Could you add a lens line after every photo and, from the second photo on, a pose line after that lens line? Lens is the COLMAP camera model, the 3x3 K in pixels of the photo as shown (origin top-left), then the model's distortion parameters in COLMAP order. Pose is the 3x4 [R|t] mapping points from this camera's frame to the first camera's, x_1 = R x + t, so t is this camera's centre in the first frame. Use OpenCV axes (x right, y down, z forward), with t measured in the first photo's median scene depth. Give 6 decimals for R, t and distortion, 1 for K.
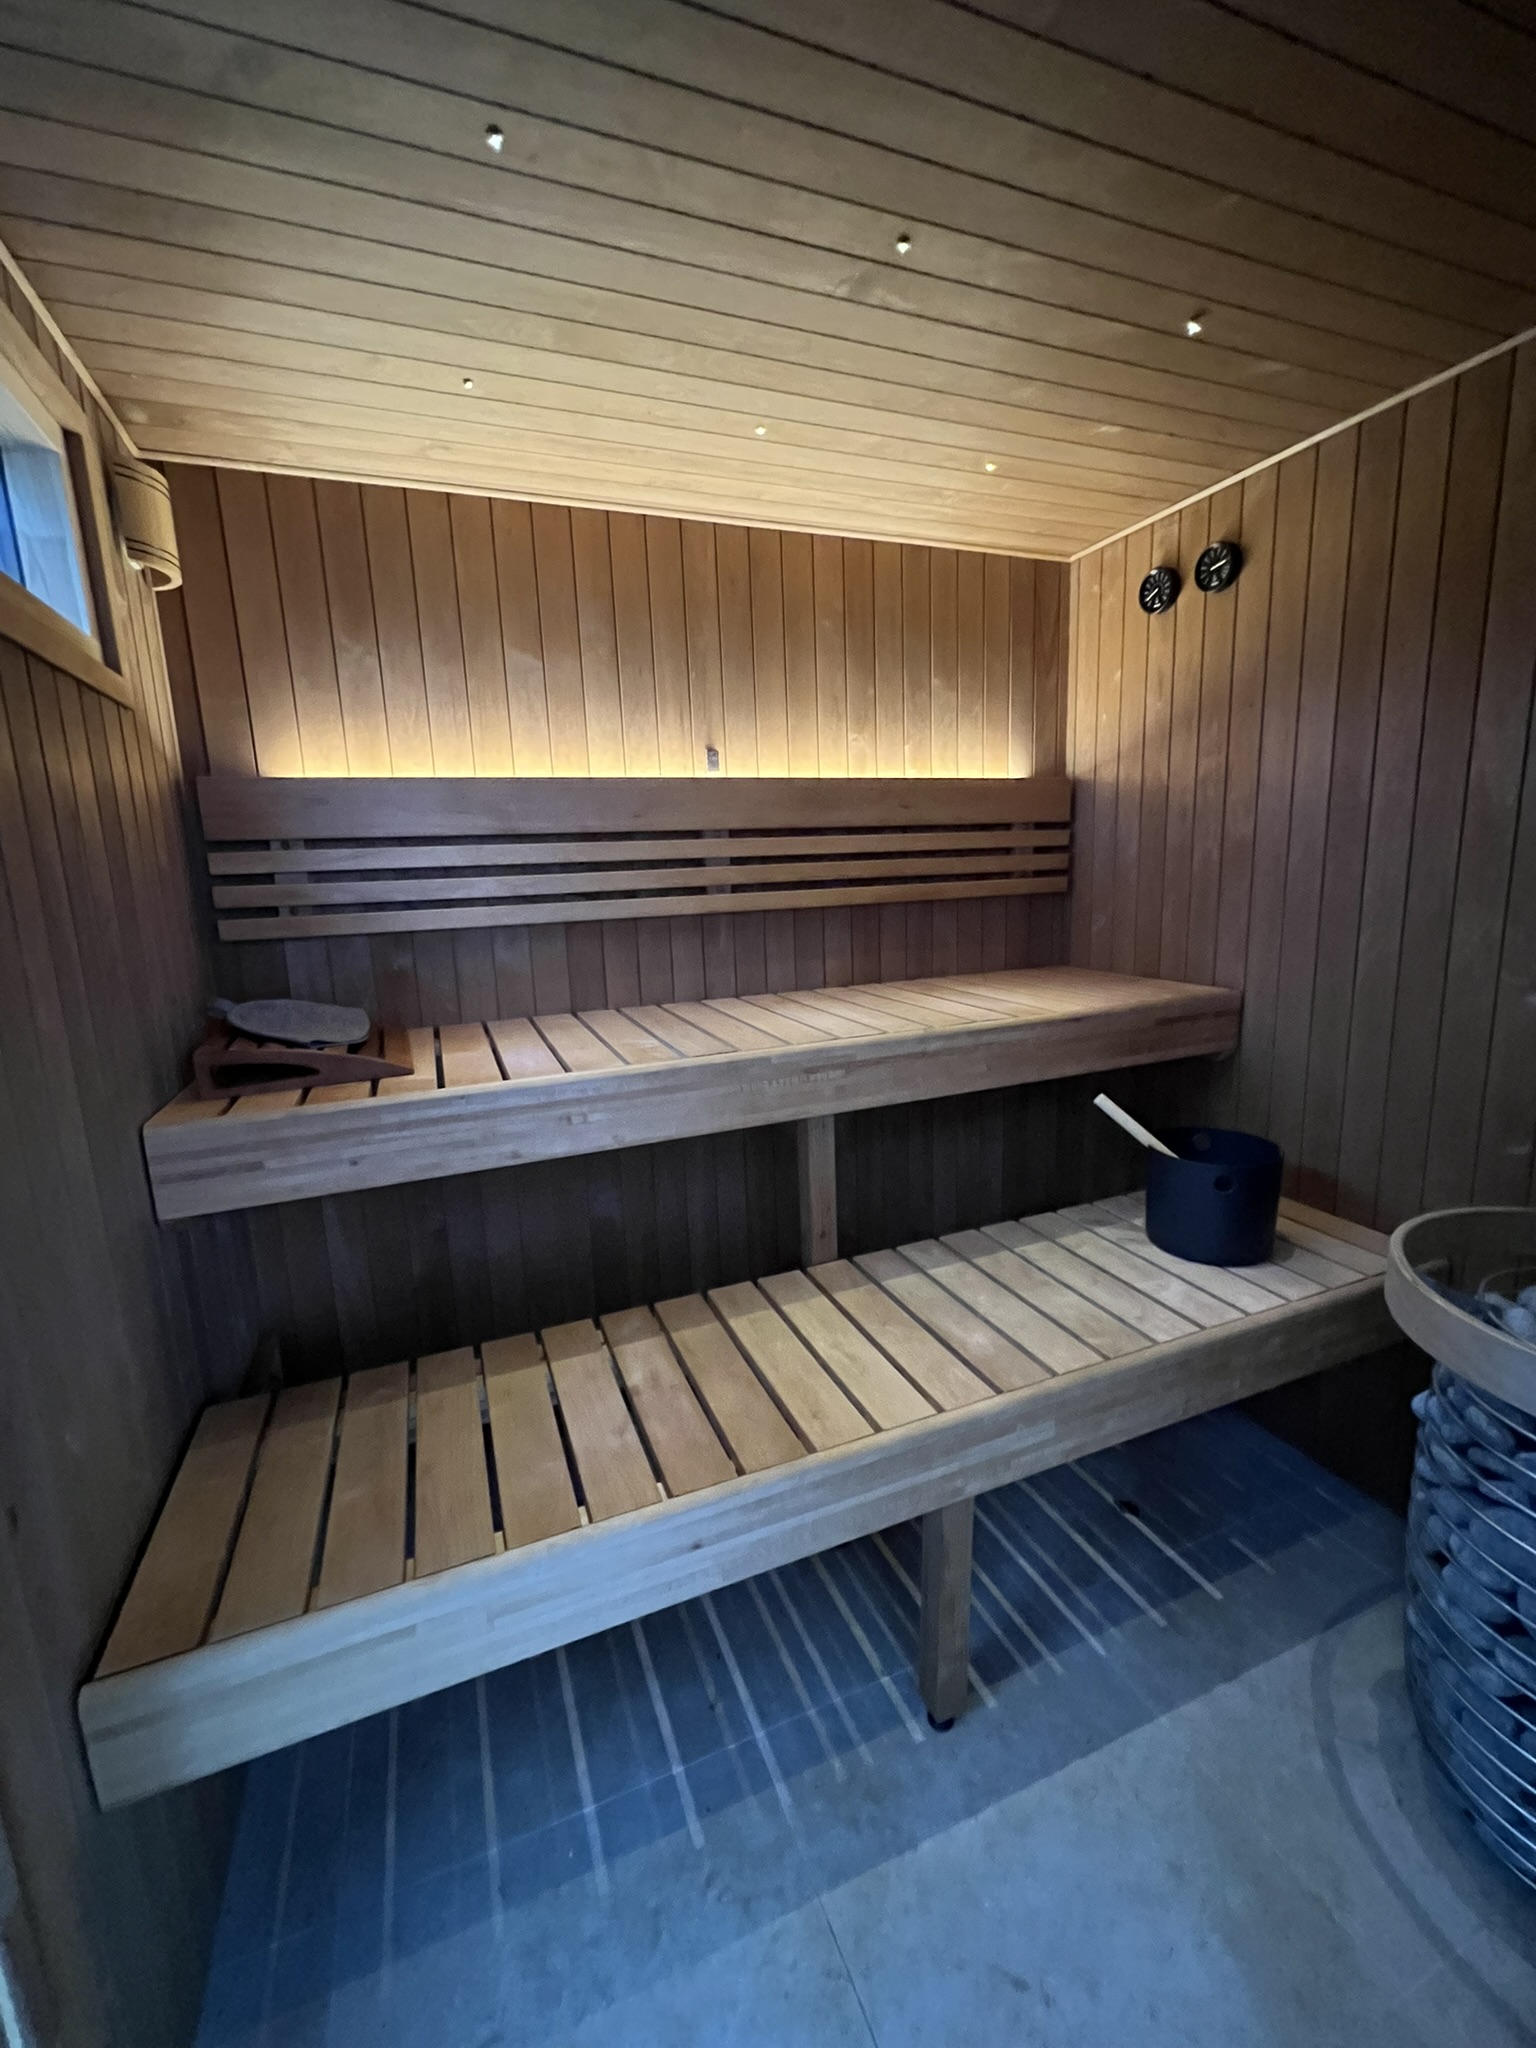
lens RADIAL K [[847.4, 0, 768.0], [0, 847.4, 1024.0], [0, 0, 1]] dist [-0.002999, 0.000254]
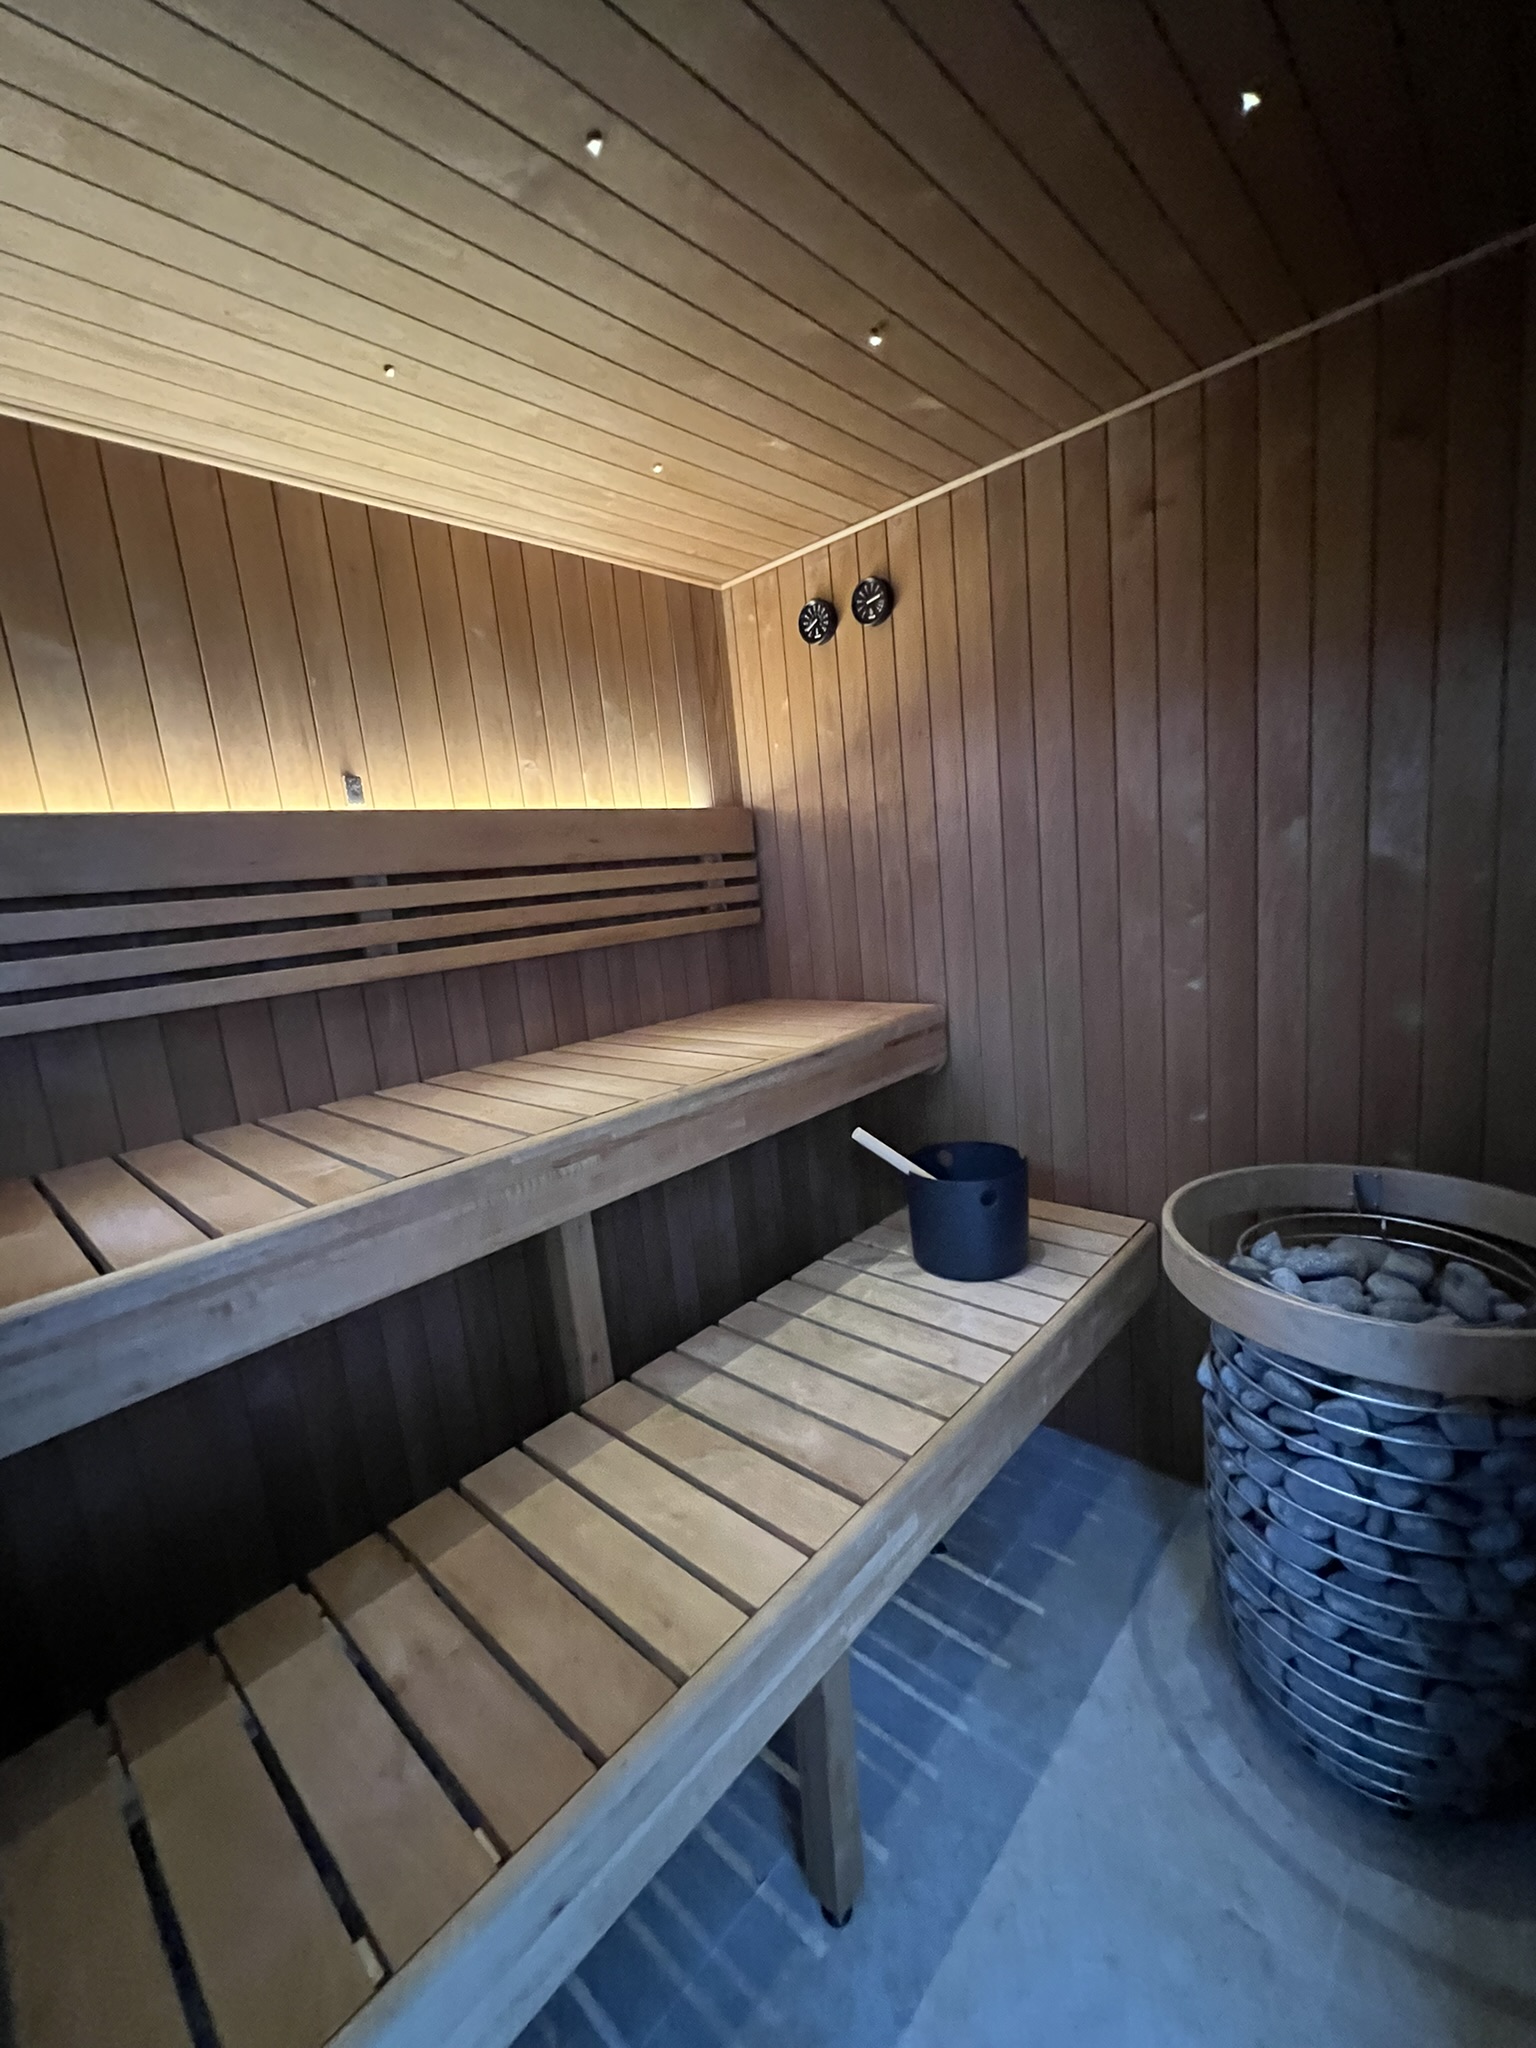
lens RADIAL K [[847.4, 0, 768.0], [0, 847.4, 1024.0], [0, 0, 1]] dist [-0.002999, 0.000254]
pose [[0.903499, -0.119289, 0.411656, -0.081037], [0.138893, 0.990145, -0.017917, -0.032271], [-0.405462, 0.073365, 0.911163, 0.168129]]
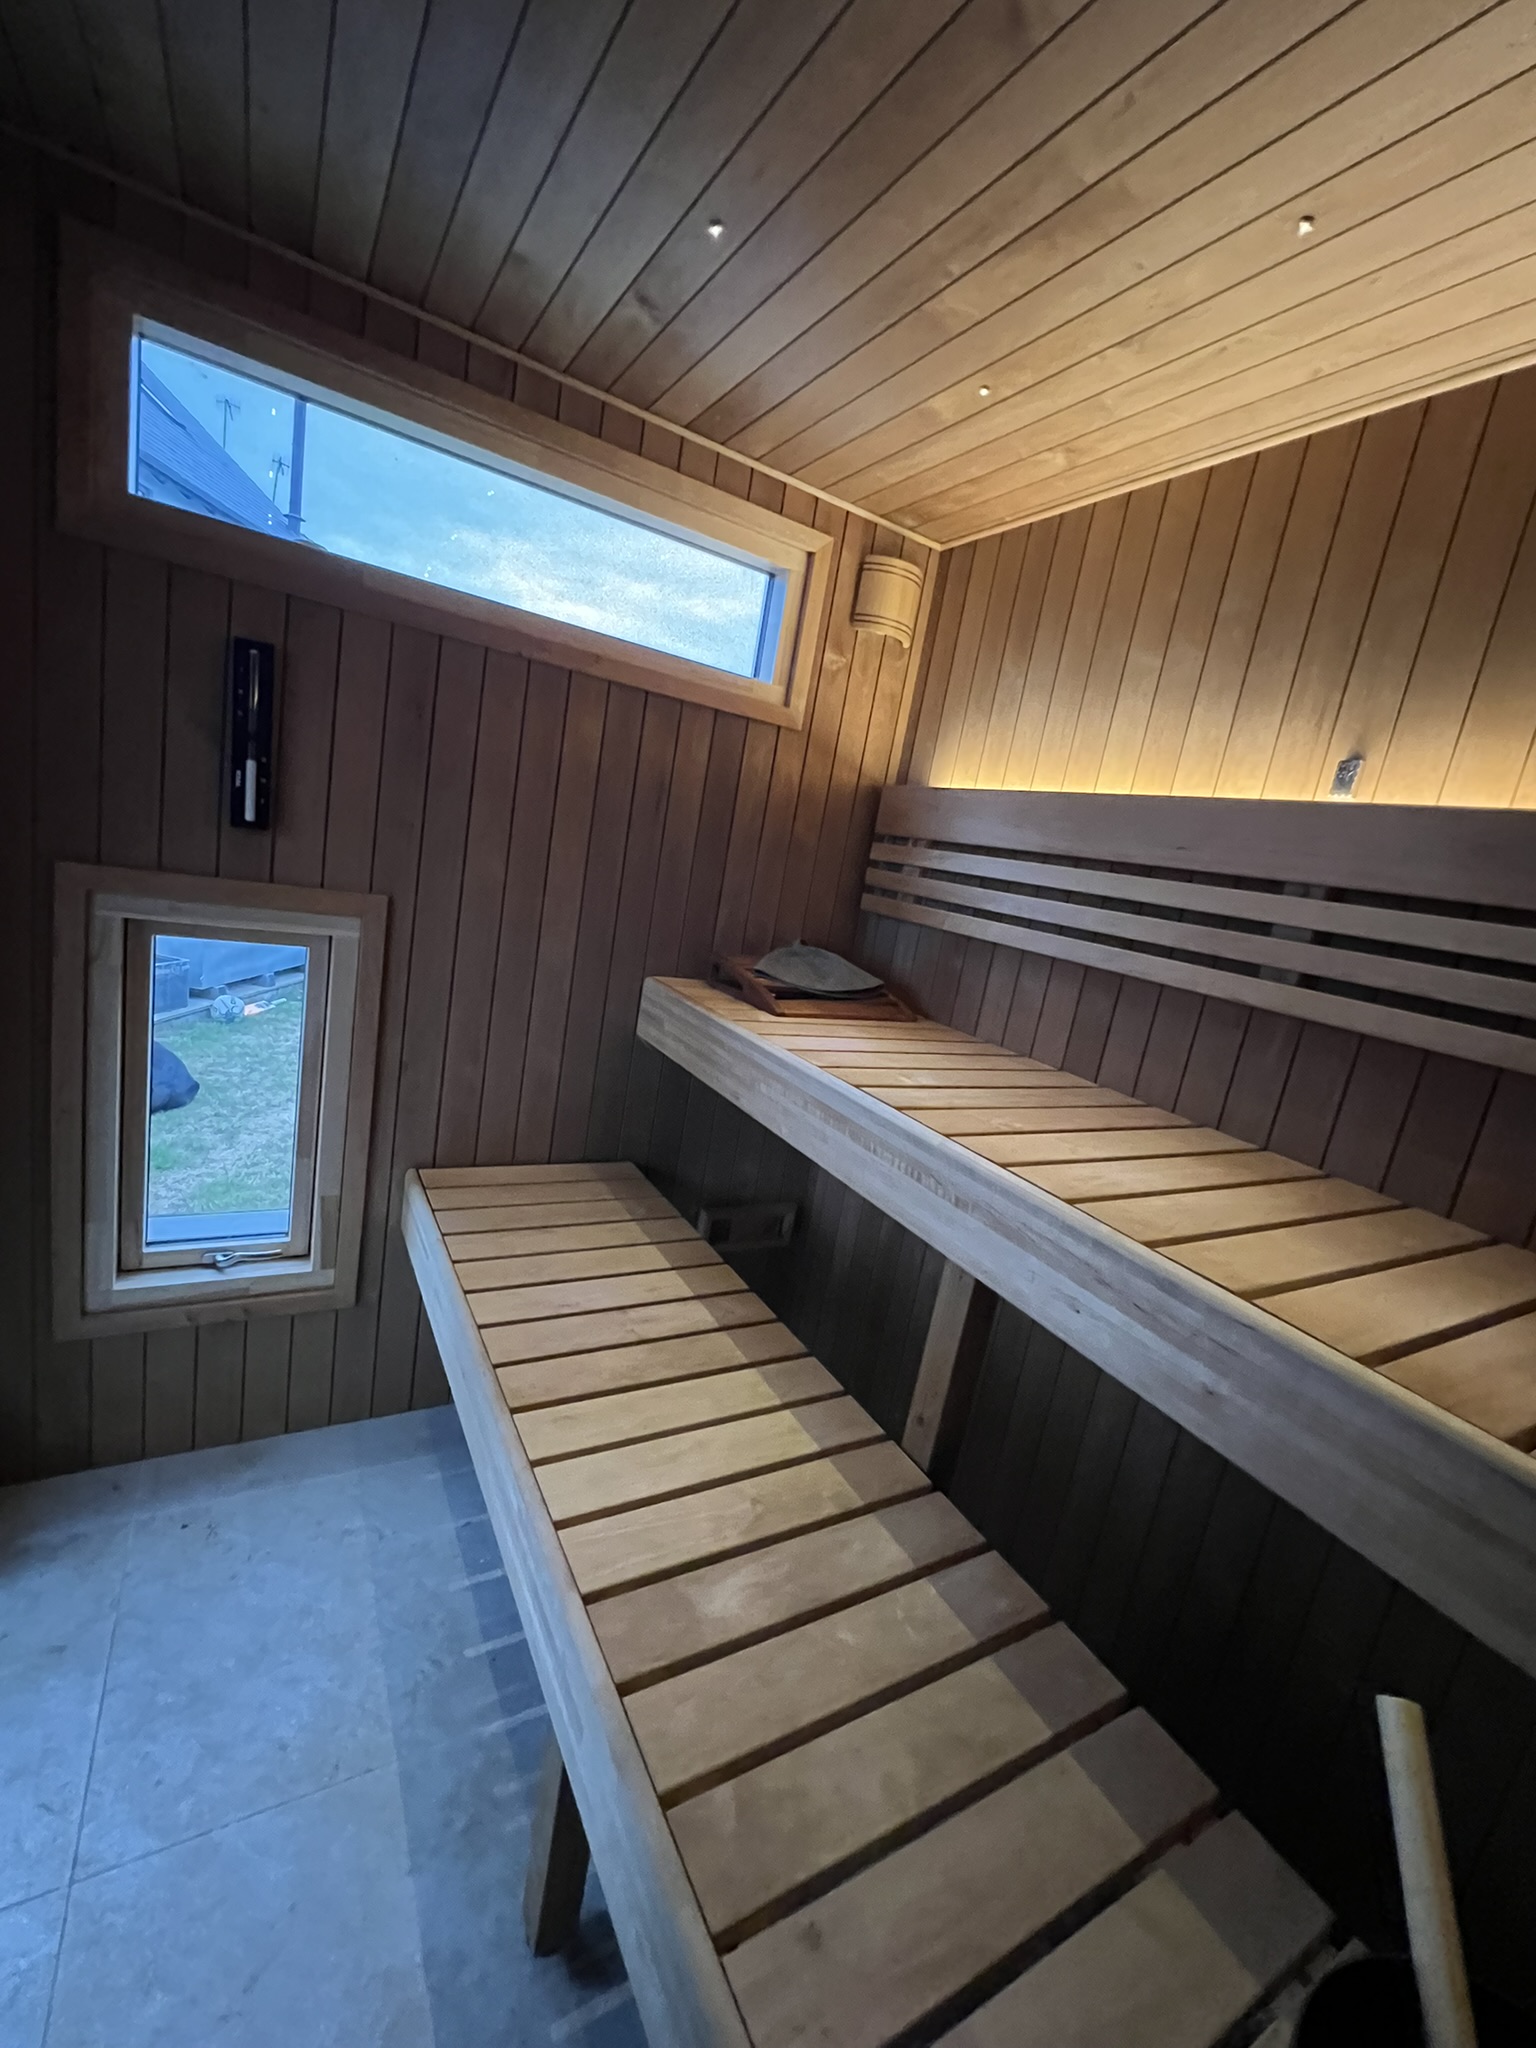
lens RADIAL K [[847.4, 0, 768.0], [0, 847.4, 1024.0], [0, 0, 1]] dist [-0.002999, 0.000254]
pose [[0.131191, 0.258069, -0.957178, 0.630575], [-0.352834, 0.914455, 0.198191, -0.141964], [0.926443, 0.311724, 0.211024, 0.636570]]
